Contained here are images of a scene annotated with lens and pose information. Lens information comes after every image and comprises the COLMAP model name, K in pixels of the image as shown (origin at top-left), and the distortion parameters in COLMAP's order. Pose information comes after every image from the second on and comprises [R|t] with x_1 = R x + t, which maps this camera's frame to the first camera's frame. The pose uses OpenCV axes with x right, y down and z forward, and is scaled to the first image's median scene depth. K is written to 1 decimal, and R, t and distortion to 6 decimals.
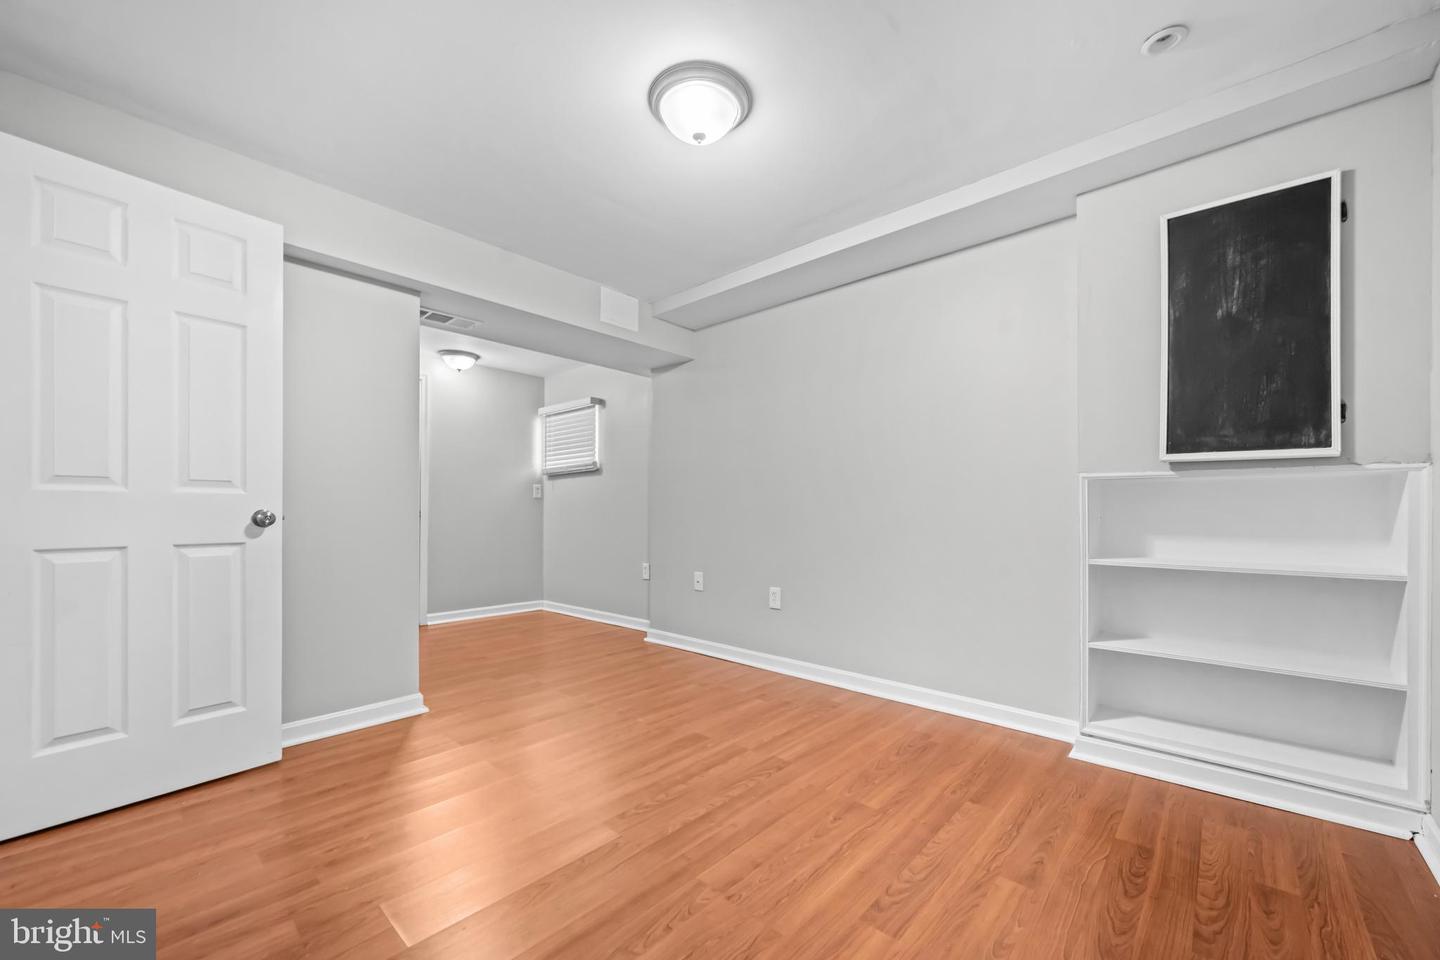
lens RADIAL K [[563.4, 0, 701.4], [0, 563.4, 513.9], [0, 0, 1]] dist [-0.001452, -0.000200]
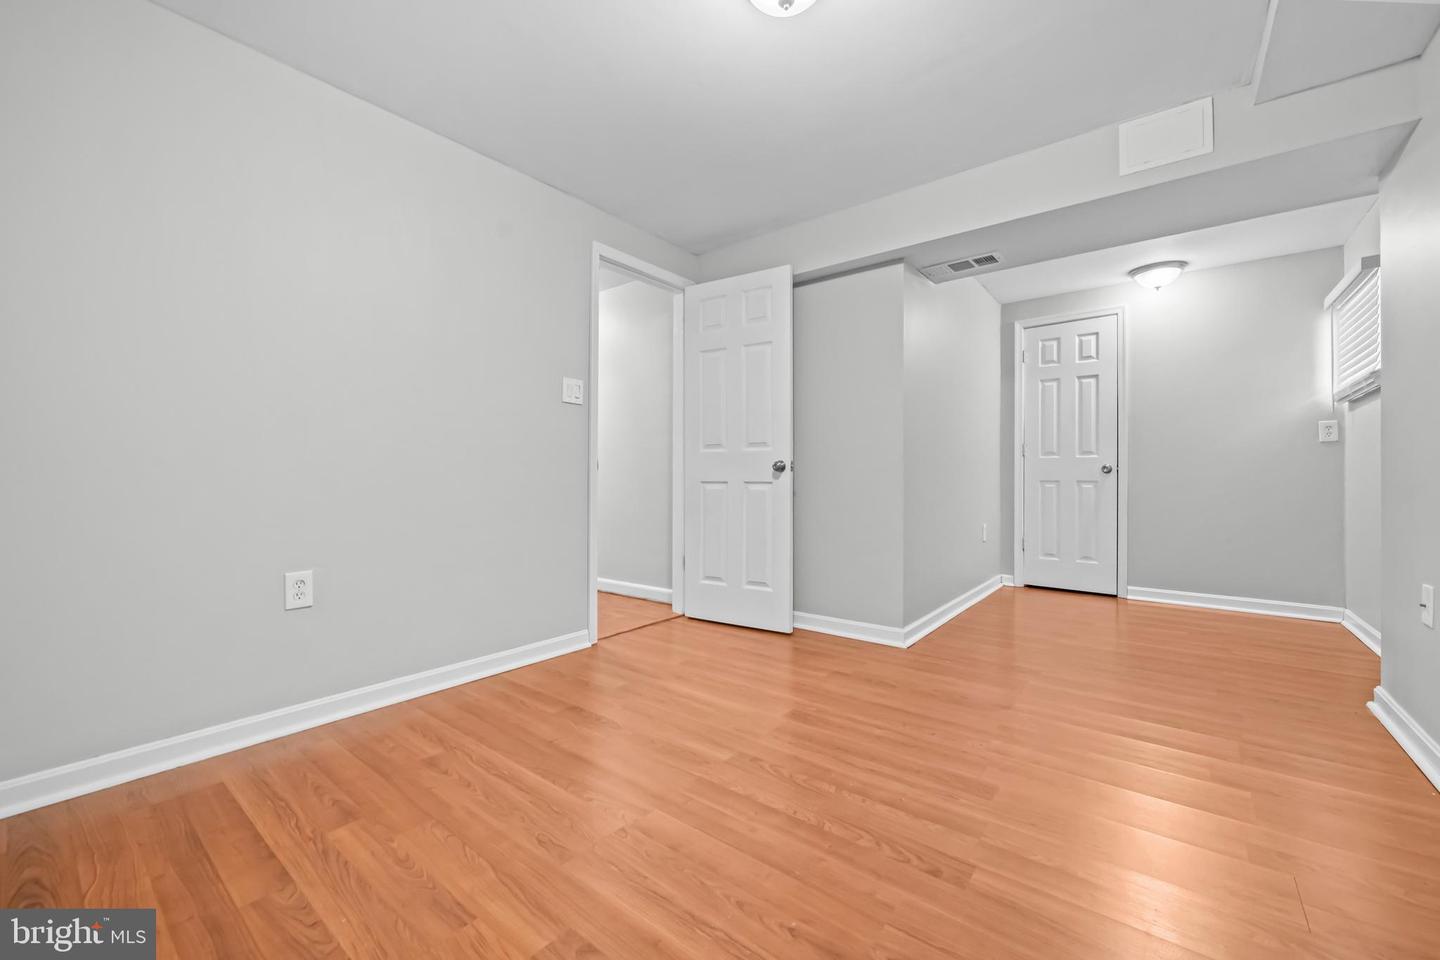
lens RADIAL K [[563.4, 0, 720.9], [0, 563.4, 474.1], [0, 0, 1]] dist [-0.001452, -0.000200]
pose [[0.092538, -0.002870, -0.995705, 0.682530], [-0.005520, 0.999979, -0.003395, 0.033803], [0.995694, 0.005810, 0.092520, 0.692014]]
